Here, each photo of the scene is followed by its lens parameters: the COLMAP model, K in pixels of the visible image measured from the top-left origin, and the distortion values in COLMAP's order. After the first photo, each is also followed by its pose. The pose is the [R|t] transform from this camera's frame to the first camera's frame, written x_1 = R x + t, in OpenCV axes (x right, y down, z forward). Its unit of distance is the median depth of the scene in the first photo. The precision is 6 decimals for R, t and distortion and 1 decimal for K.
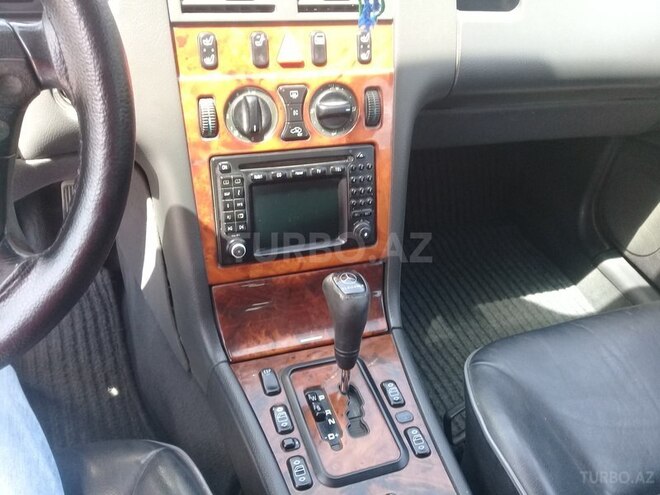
lens RADIAL K [[611.8, 0, 330.5], [0, 611.8, 251.9], [0, 0, 1]] dist [0.010529, 0.000000]
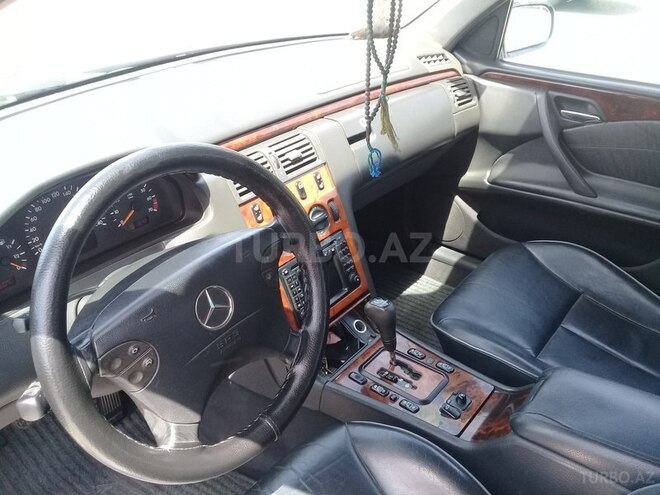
lens RADIAL K [[611.8, 0, 328.7], [0, 611.8, 245.5], [0, 0, 1]] dist [0.010529, 0.000000]
pose [[0.835891, -0.363449, 0.411329, -0.696893], [0.414987, 0.908939, -0.040188, -0.083398], [-0.359267, 0.204289, 0.910601, -0.557752]]
